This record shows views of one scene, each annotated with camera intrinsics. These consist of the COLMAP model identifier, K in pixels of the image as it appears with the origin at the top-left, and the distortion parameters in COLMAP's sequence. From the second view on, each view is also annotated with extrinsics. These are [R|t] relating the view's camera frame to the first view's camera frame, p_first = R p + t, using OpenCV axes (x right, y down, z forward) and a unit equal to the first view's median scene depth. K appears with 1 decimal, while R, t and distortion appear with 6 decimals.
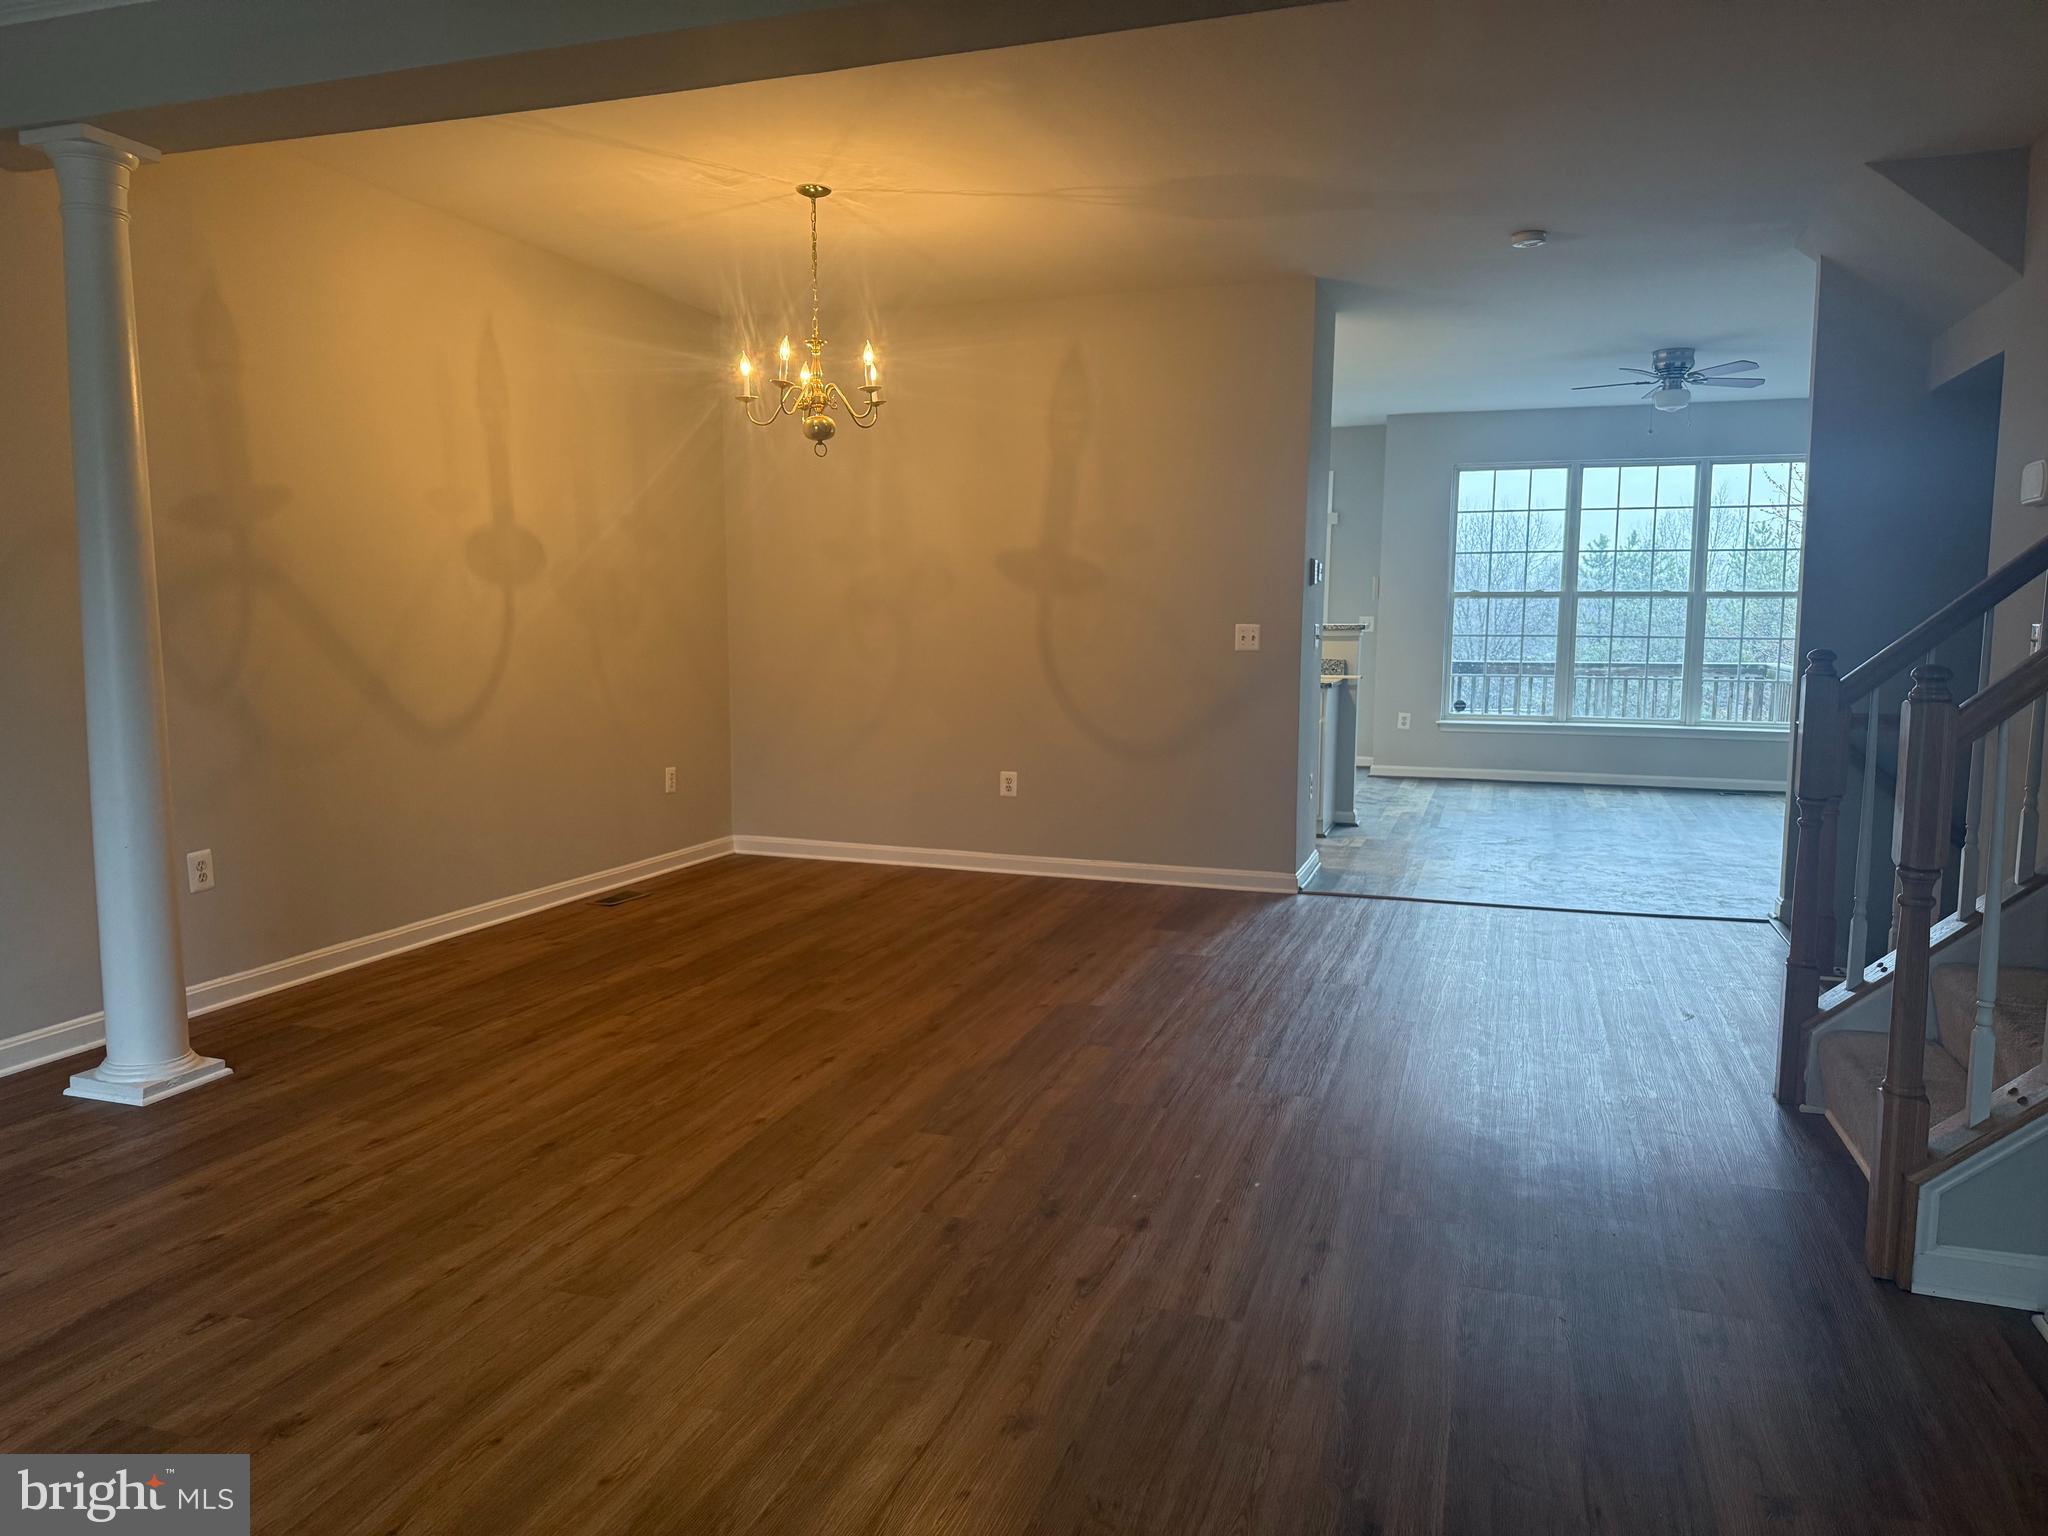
lens RADIAL K [[1442.6, 0, 1024.0], [0, 1442.6, 768.0], [0, 0, 1]] dist [0.034780, -0.040447]
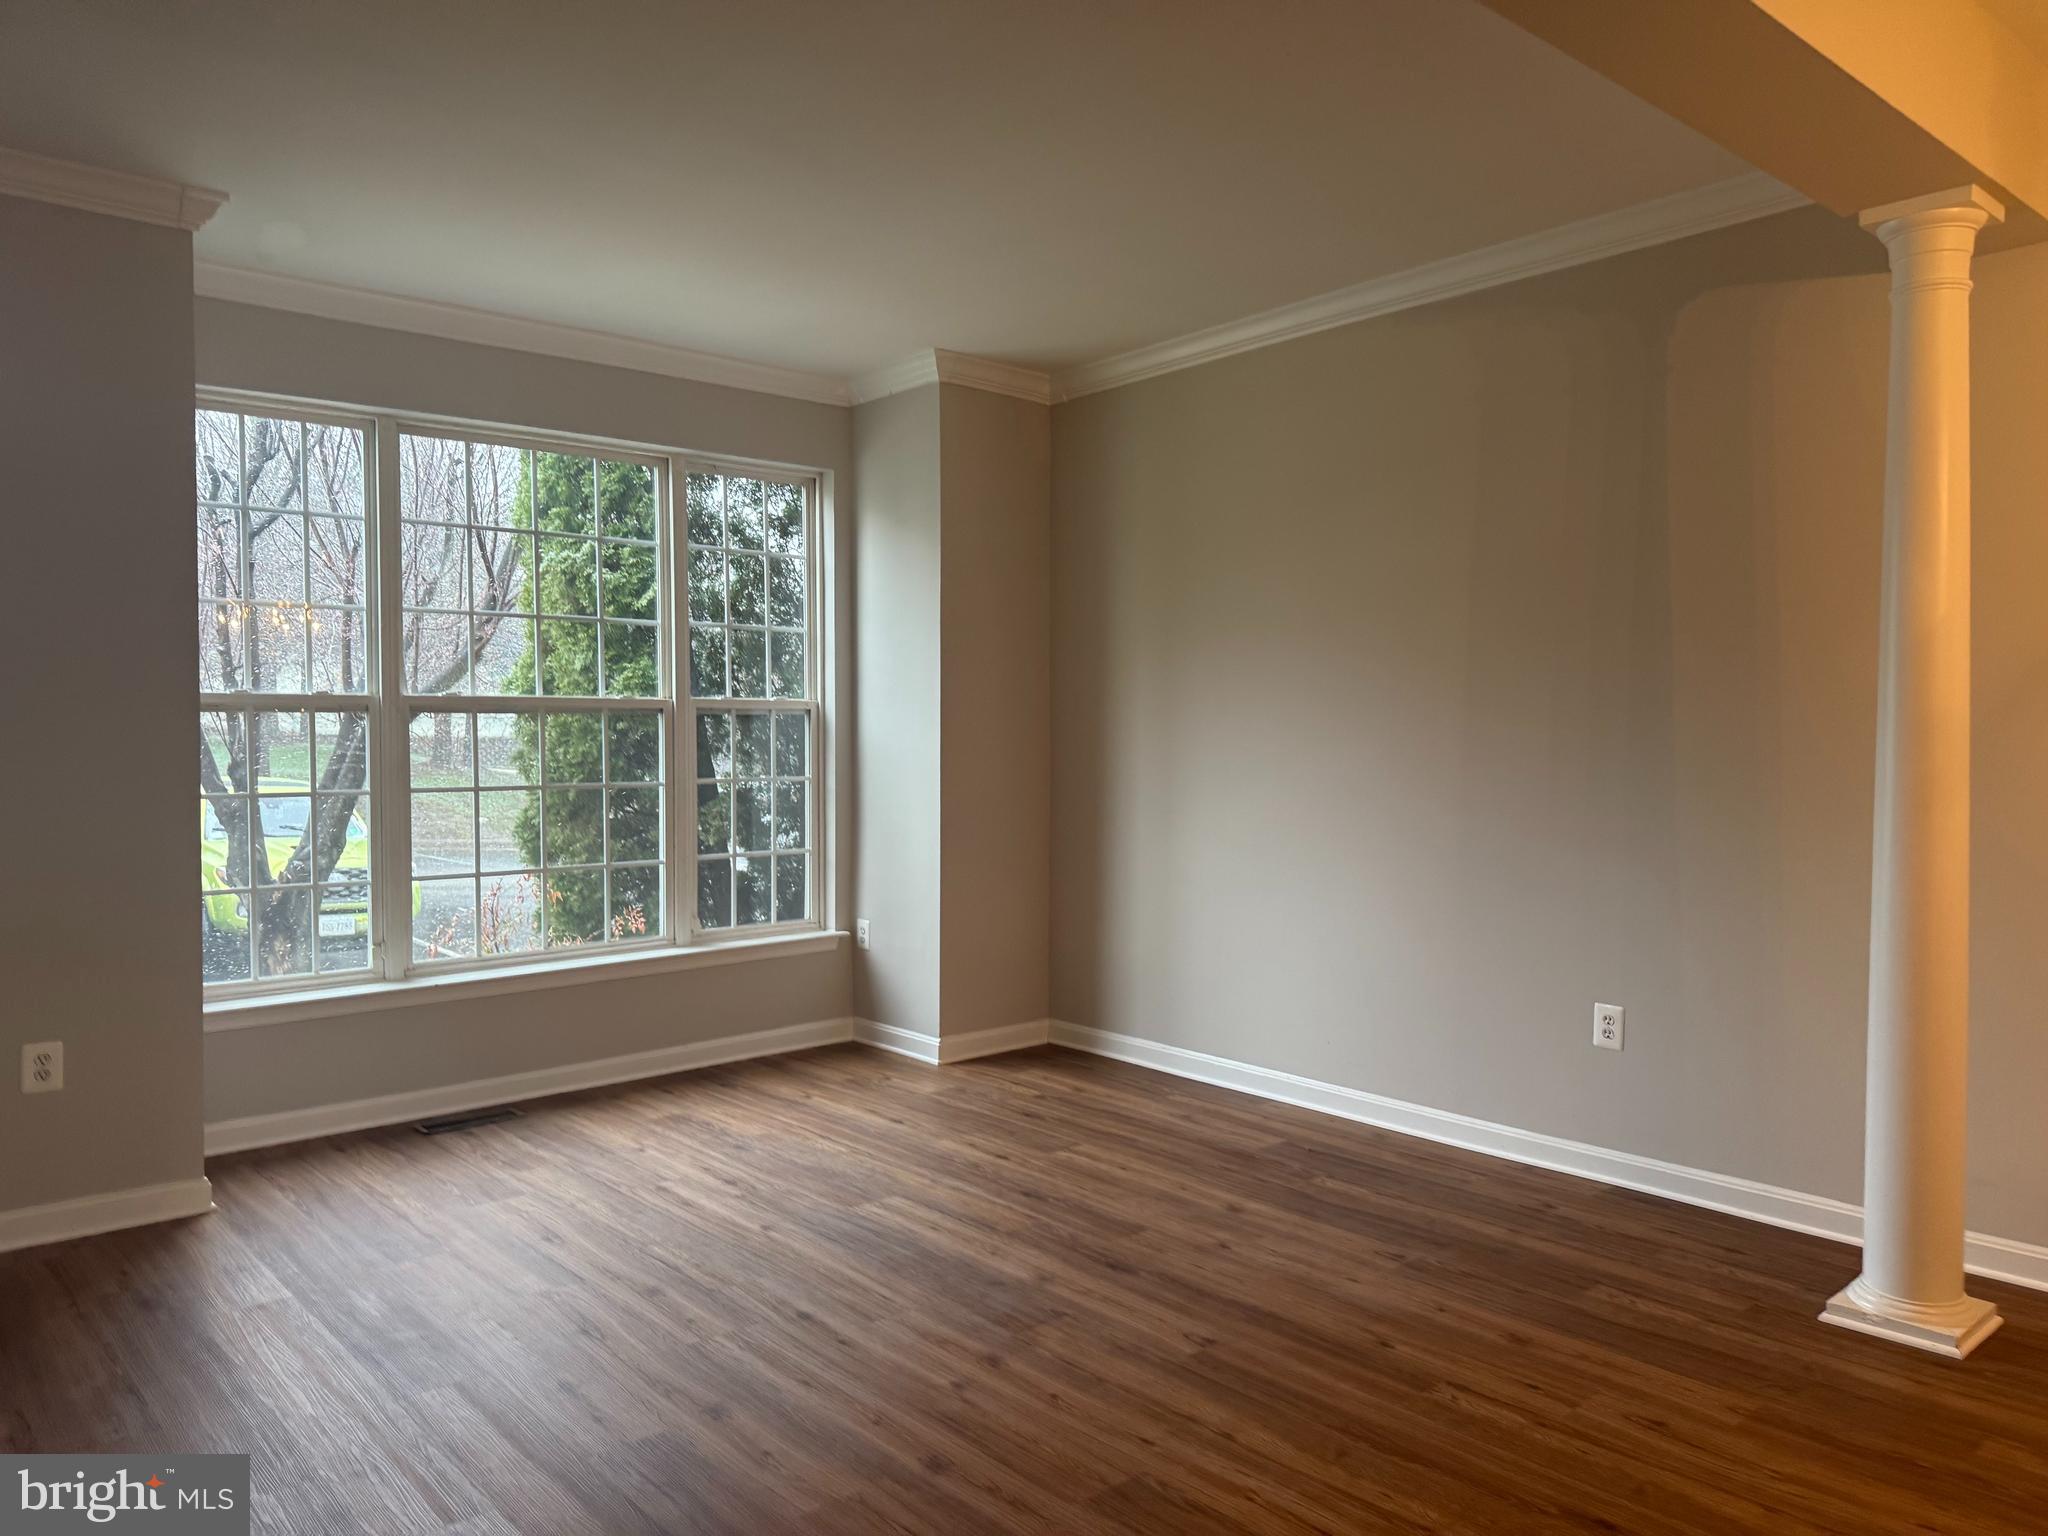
lens RADIAL K [[1439.3, 0, 1024.0], [0, 1439.3, 768.0], [0, 0, 1]] dist [0.042413, -0.056441]
pose [[-0.503803, 0.020828, -0.863568, 0.444518], [-0.092925, 0.992601, 0.078153, -0.140177], [0.858806, 0.119621, -0.498140, 1.171740]]
